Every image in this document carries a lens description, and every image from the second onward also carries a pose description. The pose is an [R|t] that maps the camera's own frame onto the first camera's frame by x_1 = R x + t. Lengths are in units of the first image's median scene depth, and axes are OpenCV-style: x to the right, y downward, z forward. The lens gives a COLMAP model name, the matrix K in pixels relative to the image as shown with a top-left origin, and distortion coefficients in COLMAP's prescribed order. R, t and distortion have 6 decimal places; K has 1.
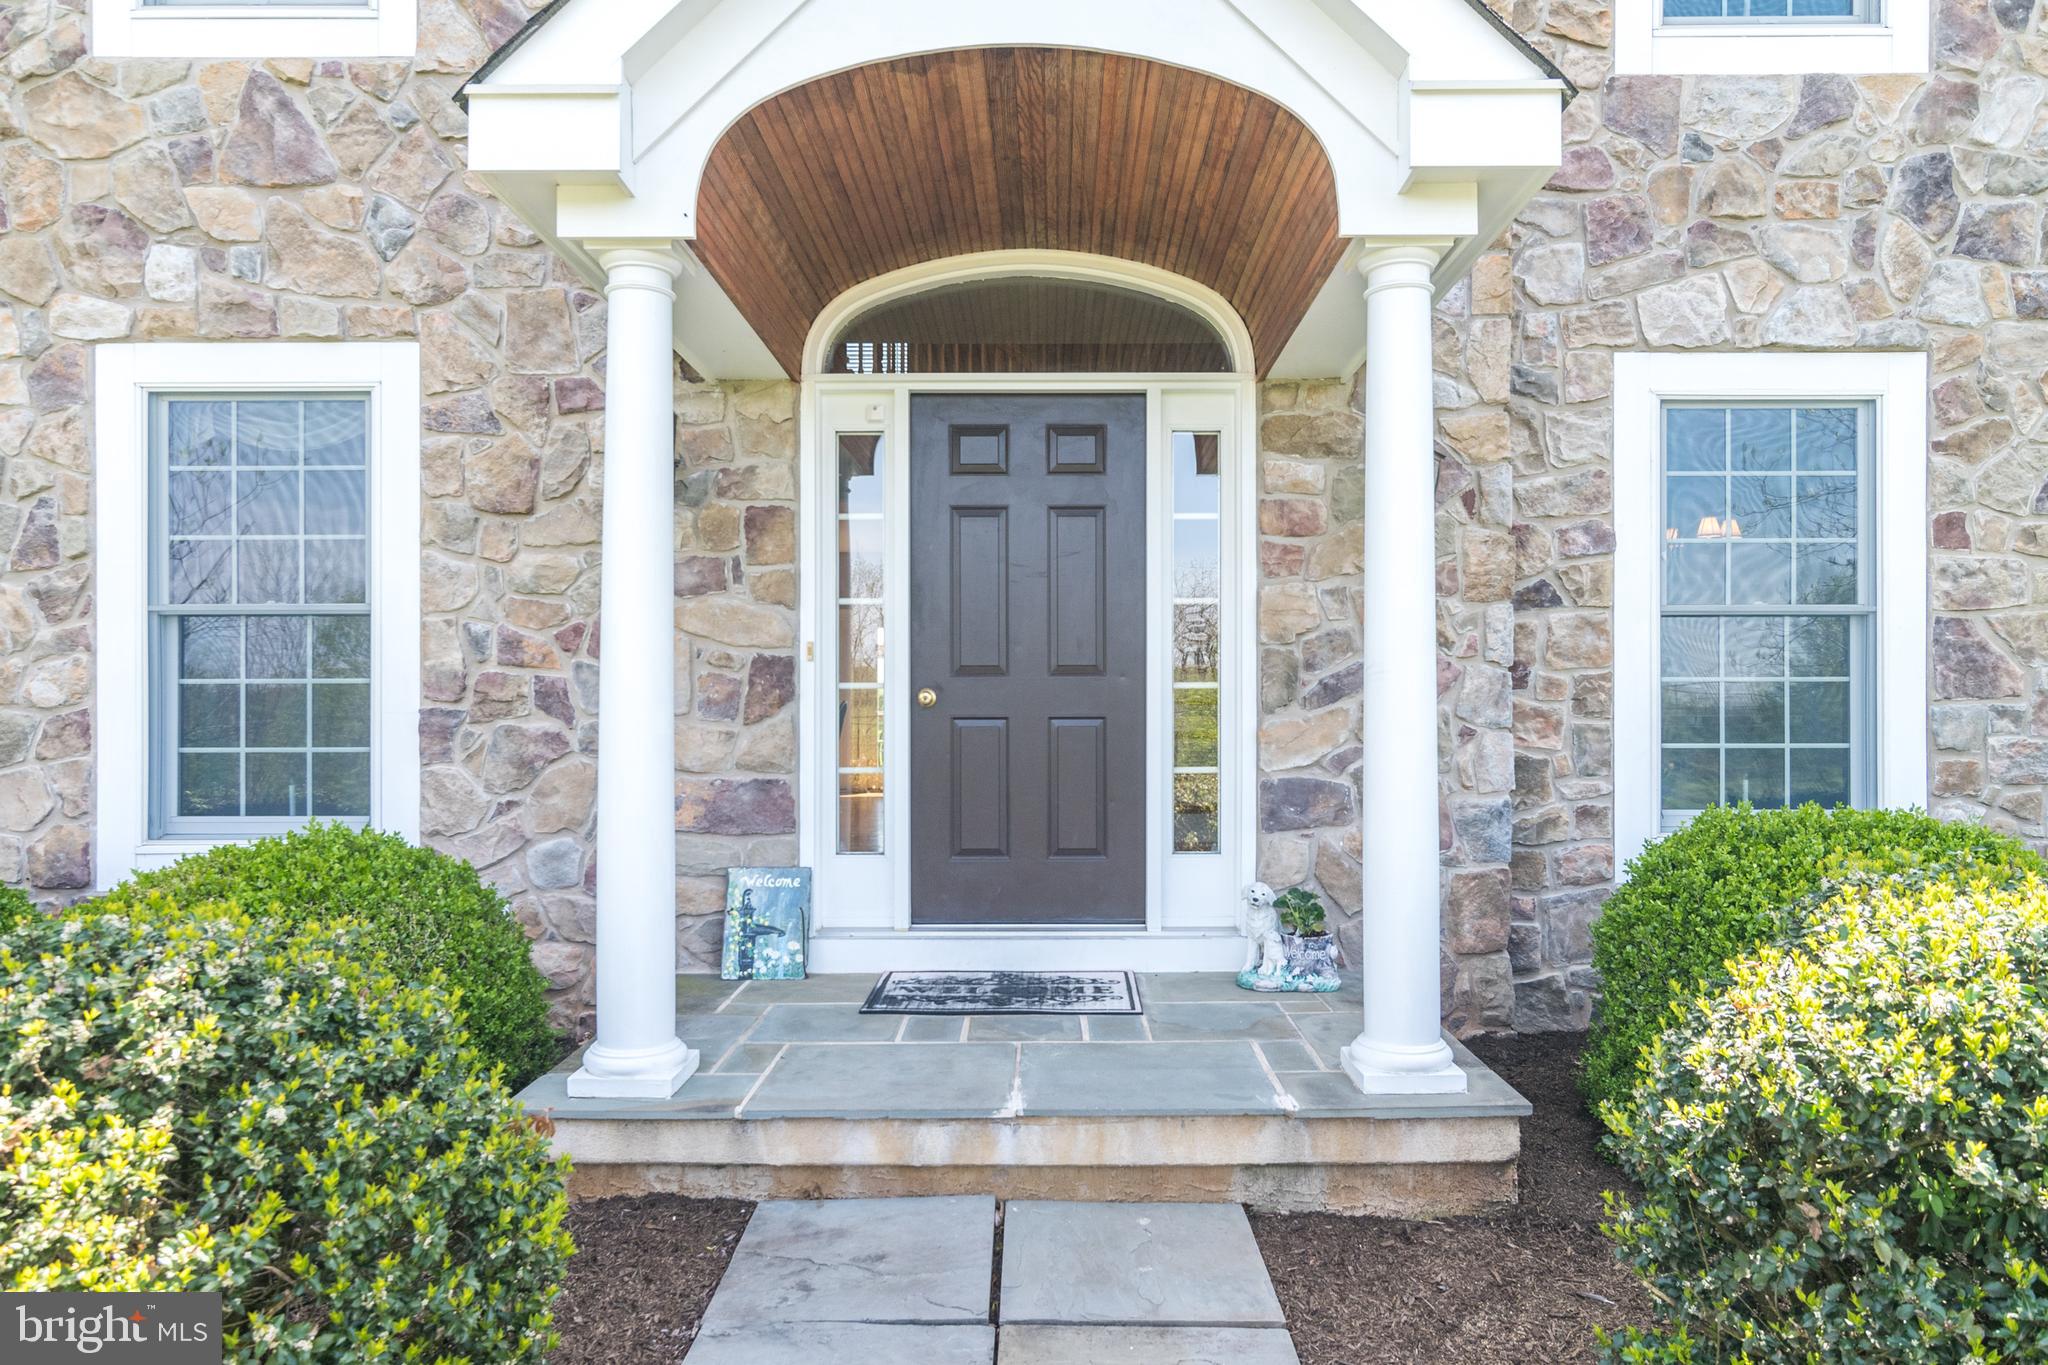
lens RADIAL K [[1216.8, 0, 1024.0], [0, 1216.8, 682.5], [0, 0, 1]] dist [0.000965, 0.000522]
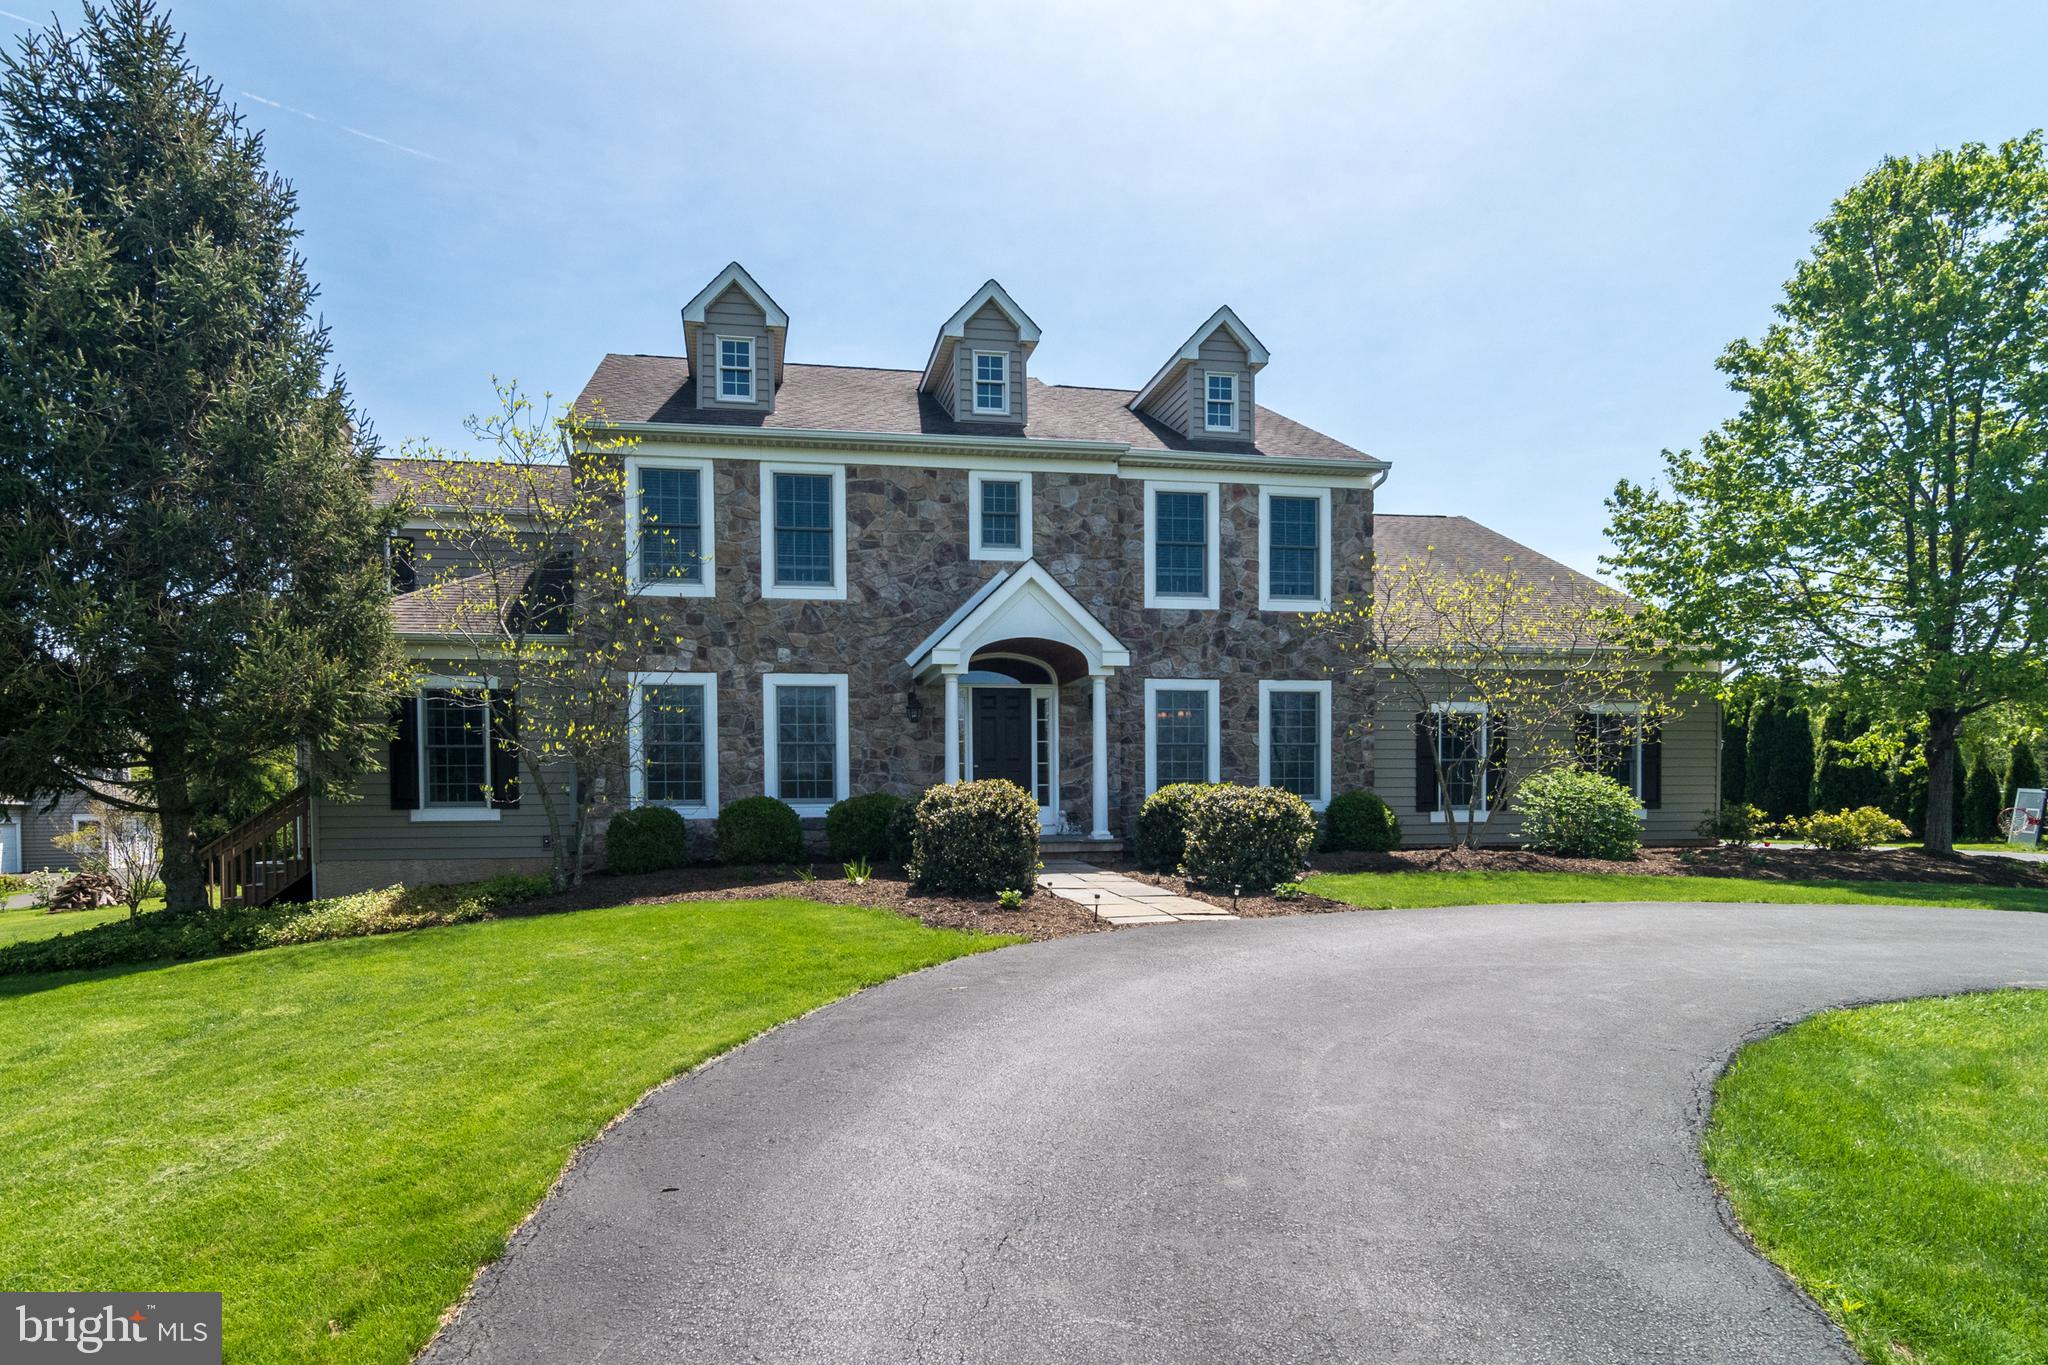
lens RADIAL K [[1126.3, 0, 928.7], [0, 1126.3, 833.1], [0, 0, 1]] dist [0.004082, -0.013374]
pose [[0.984057, -0.012563, 0.177411, -0.882295], [0.009773, 0.999815, 0.016593, 0.165281], [-0.177587, -0.014595, 0.983997, -2.544840]]
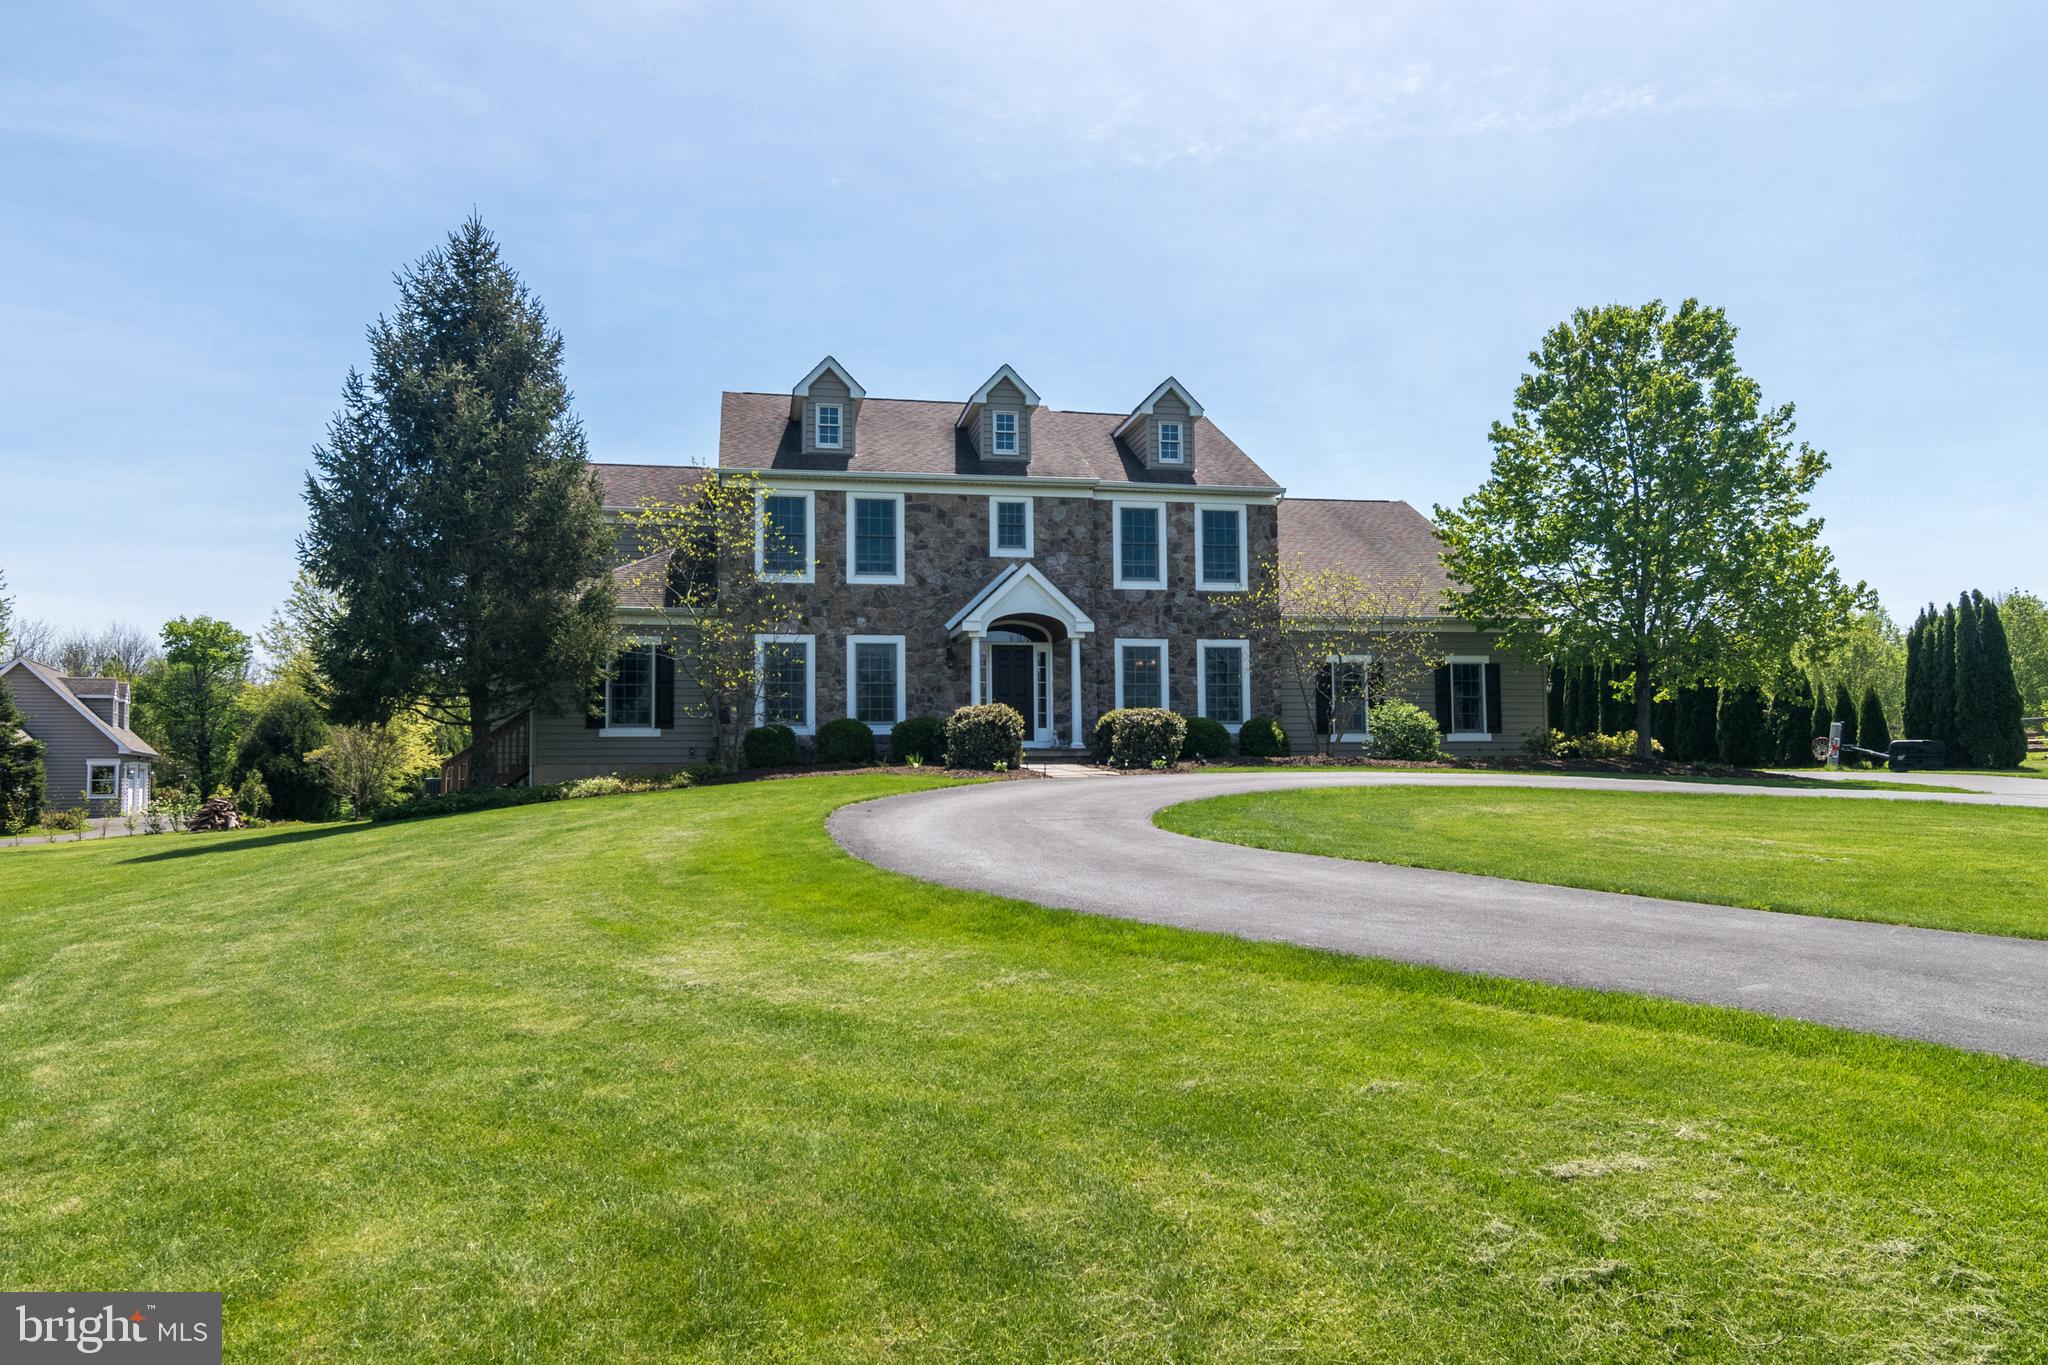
lens RADIAL K [[1352.4, 0, 1017.3], [0, 1352.4, 675.6], [0, 0, 1]] dist [-0.004458, -0.000509]
pose [[0.978494, 0.005376, 0.206204, -1.265349], [0.010039, 0.997235, -0.073637, 0.361781], [-0.206030, 0.074124, 0.975734, -5.096315]]
